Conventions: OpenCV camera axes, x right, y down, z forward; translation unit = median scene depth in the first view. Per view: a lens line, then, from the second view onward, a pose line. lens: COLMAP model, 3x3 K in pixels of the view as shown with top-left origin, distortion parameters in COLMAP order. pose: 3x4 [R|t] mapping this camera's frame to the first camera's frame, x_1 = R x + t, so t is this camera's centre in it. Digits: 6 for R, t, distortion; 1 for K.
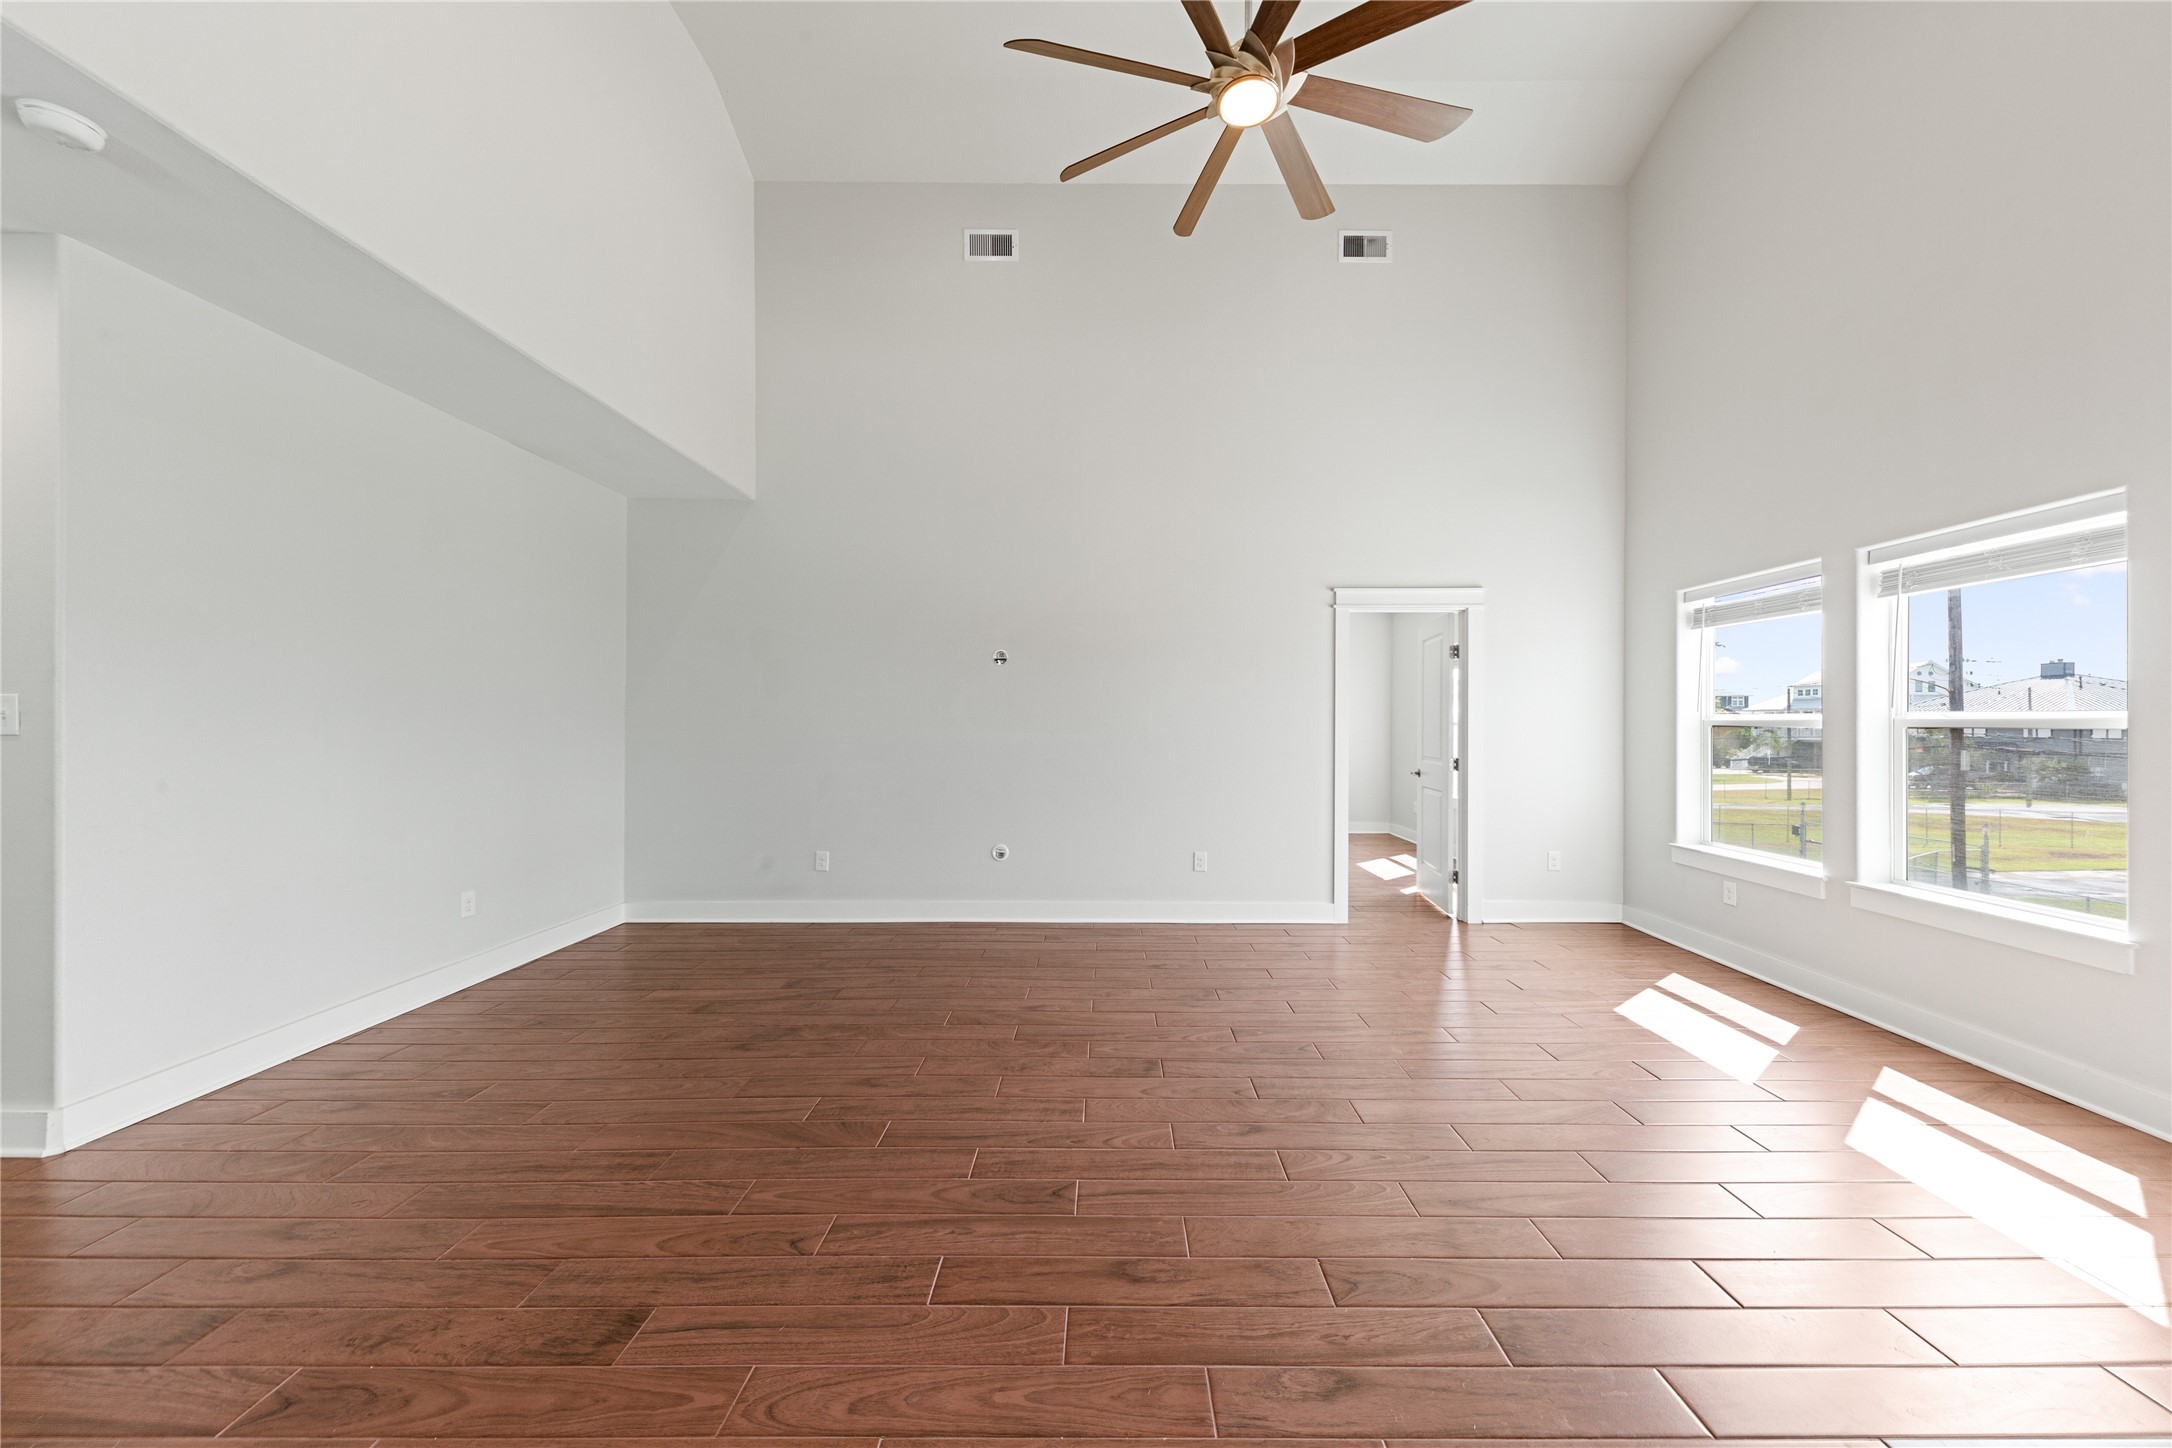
lens RADIAL K [[751.8, 0, 1113.2], [0, 751.8, 731.1], [0, 0, 1]] dist [0.006390, -0.001122]
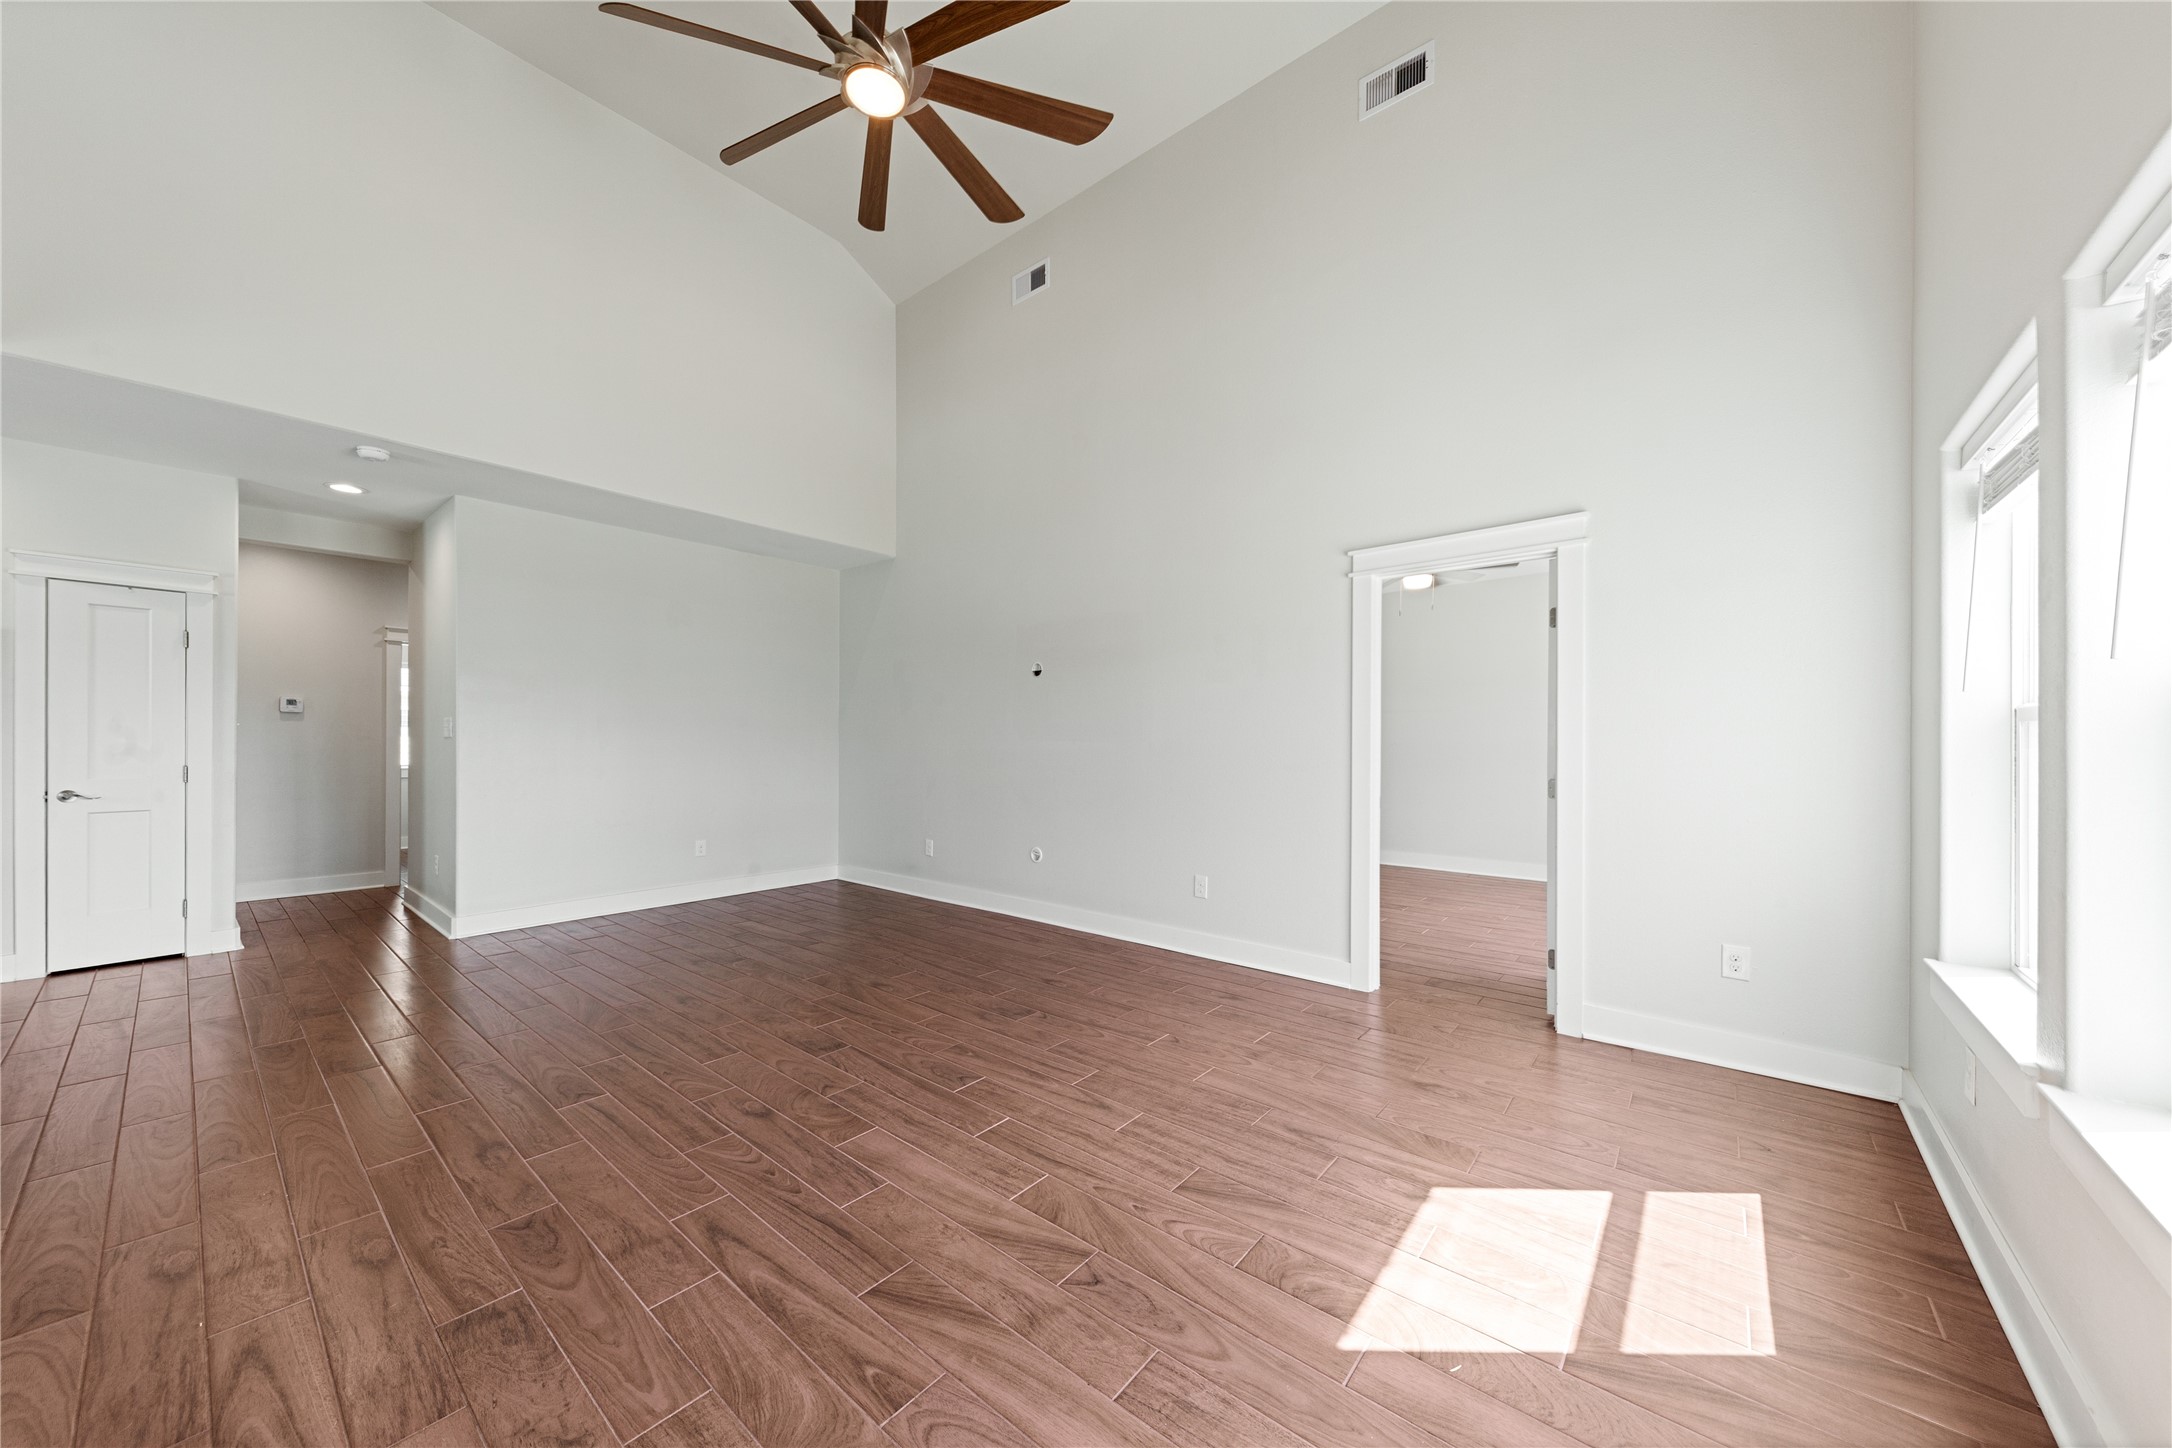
lens RADIAL K [[751.8, 0, 1089.9], [0, 751.8, 746.7], [0, 0, 1]] dist [0.006390, -0.001122]
pose [[0.764253, 0.003276, -0.644908, 0.634143], [-0.004343, 0.999991, -0.000068, 0.010934], [0.644902, 0.002853, 0.764260, 0.262529]]
